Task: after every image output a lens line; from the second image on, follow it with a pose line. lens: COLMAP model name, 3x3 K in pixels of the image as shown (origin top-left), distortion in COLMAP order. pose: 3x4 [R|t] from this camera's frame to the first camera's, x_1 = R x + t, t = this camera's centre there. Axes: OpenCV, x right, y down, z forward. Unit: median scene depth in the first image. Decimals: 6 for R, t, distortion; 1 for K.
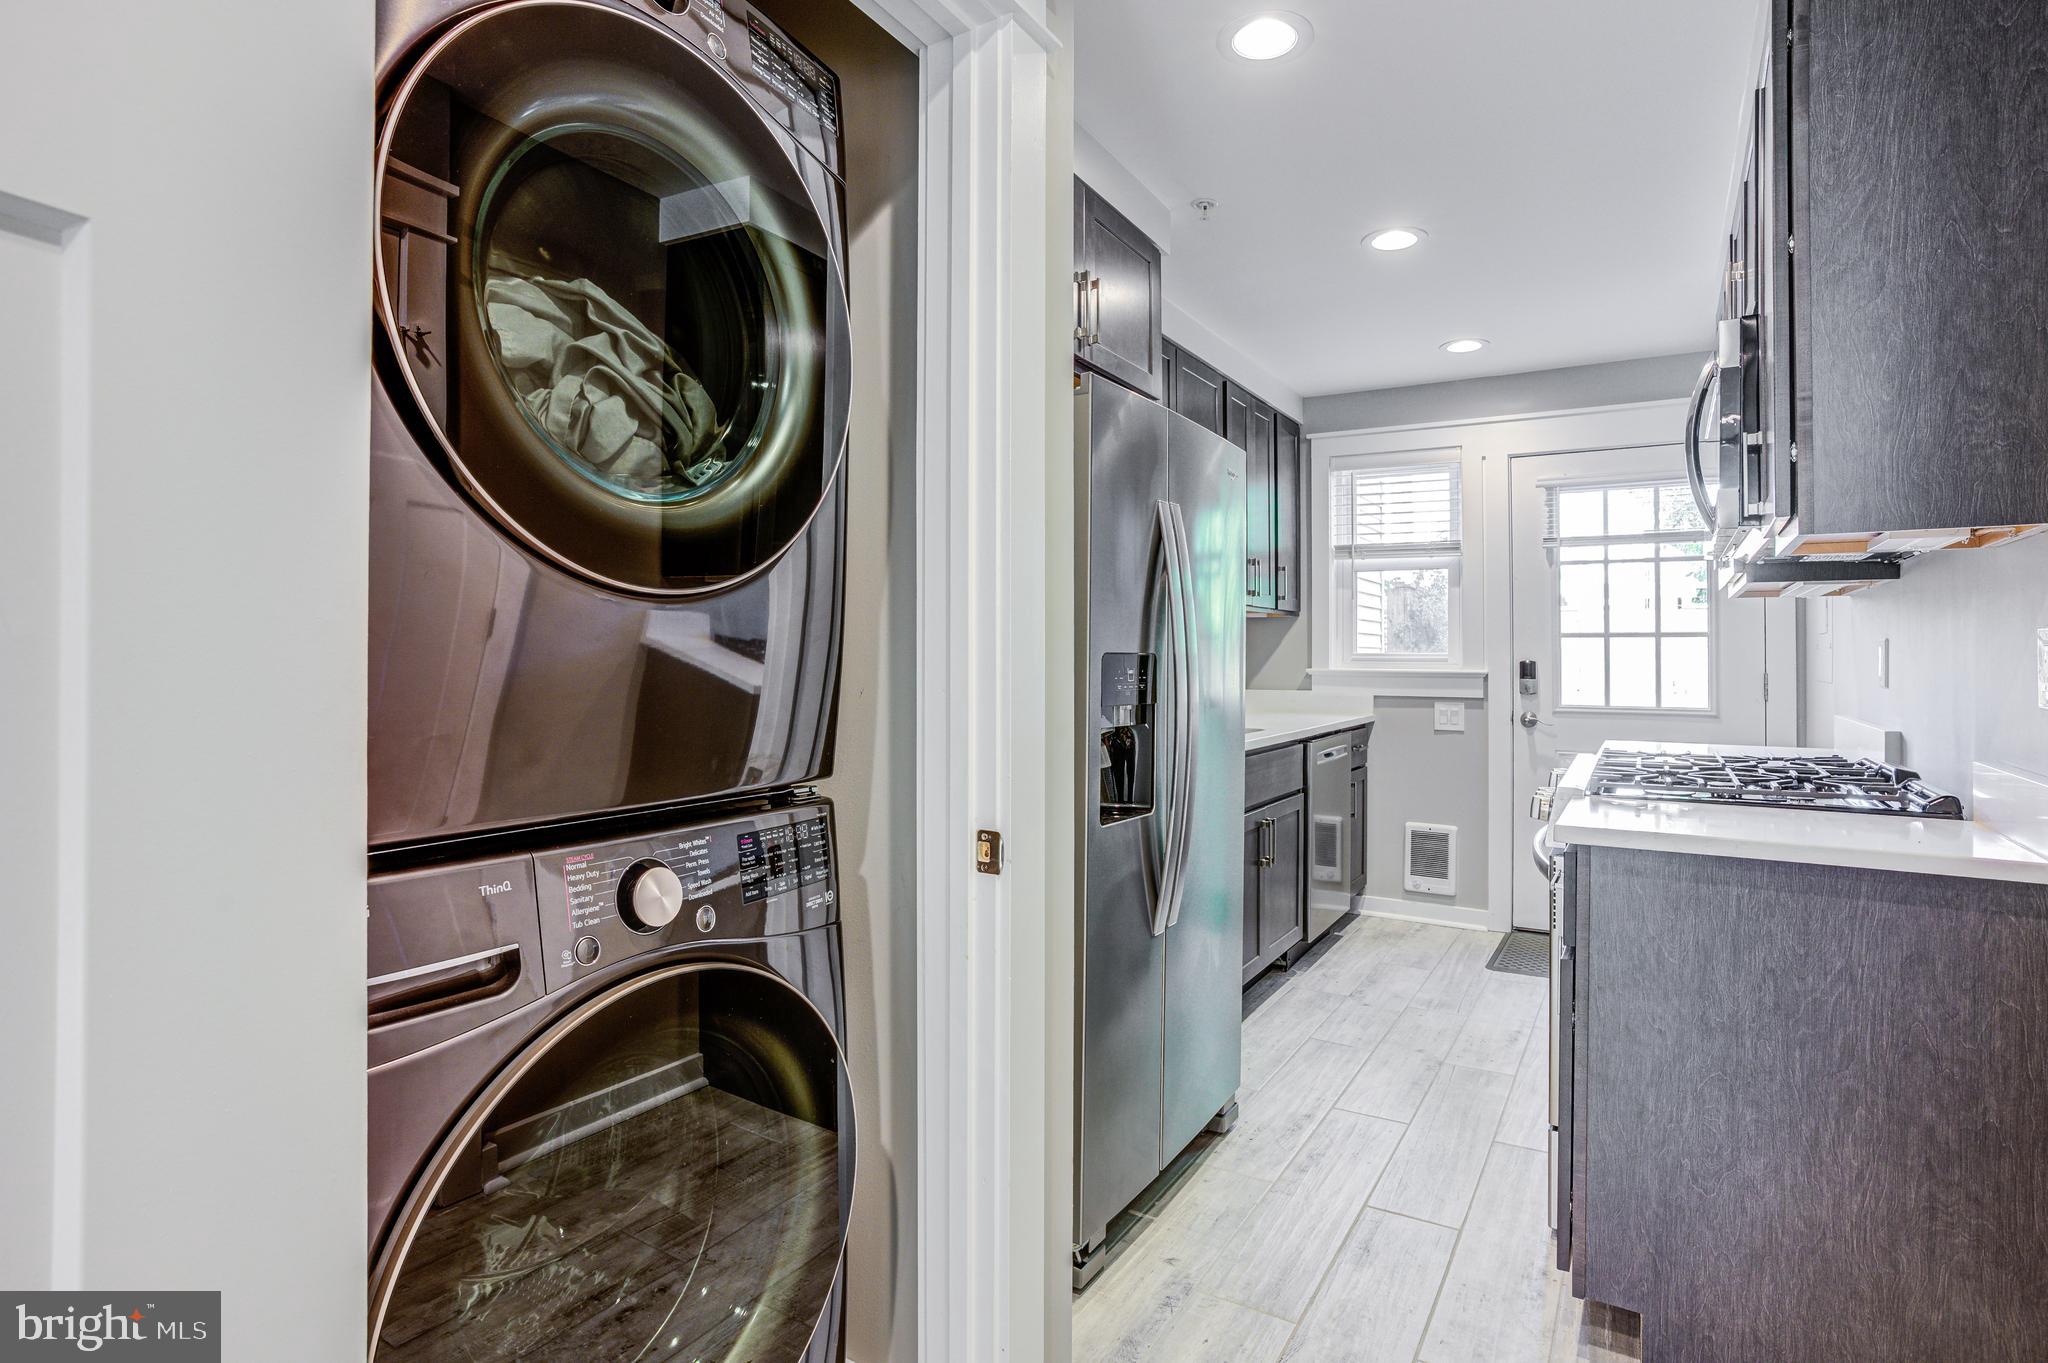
lens RADIAL K [[1047.6, 0, 1049.3], [0, 1047.6, 644.6], [0, 0, 1]] dist [-0.063360, 0.039788]
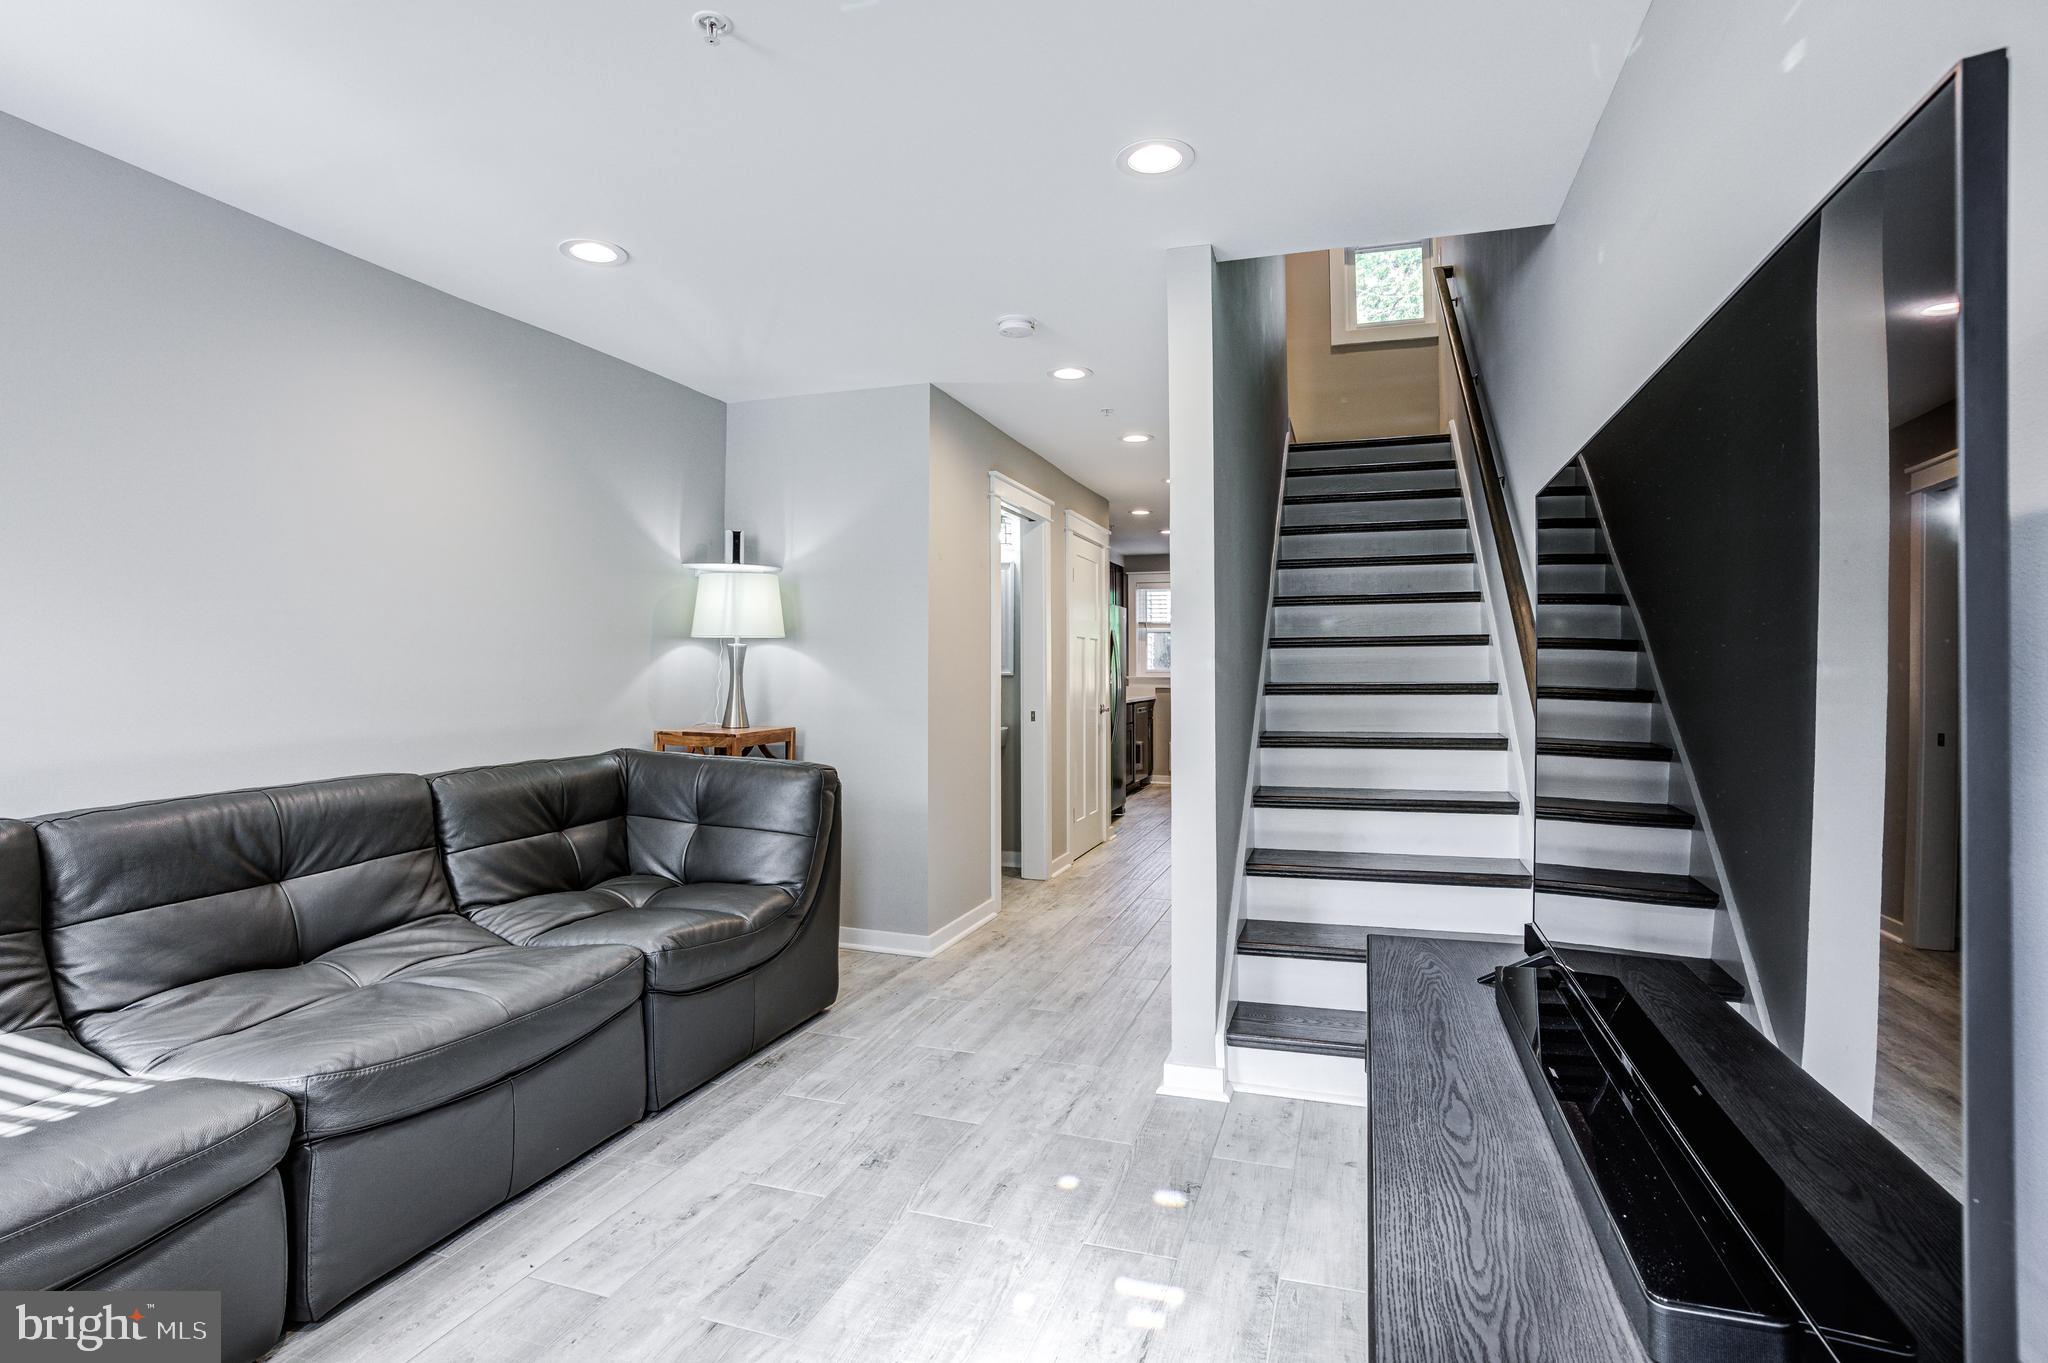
lens RADIAL K [[1016.2, 0, 1008.5], [0, 1016.2, 653.1], [0, 0, 1]] dist [-0.051277, 0.039085]
pose [[0.981709, -0.003589, 0.190356, -0.462639], [0.004899, 0.999967, -0.006411, -0.016220], [-0.190327, 0.007226, 0.981694, -1.216188]]
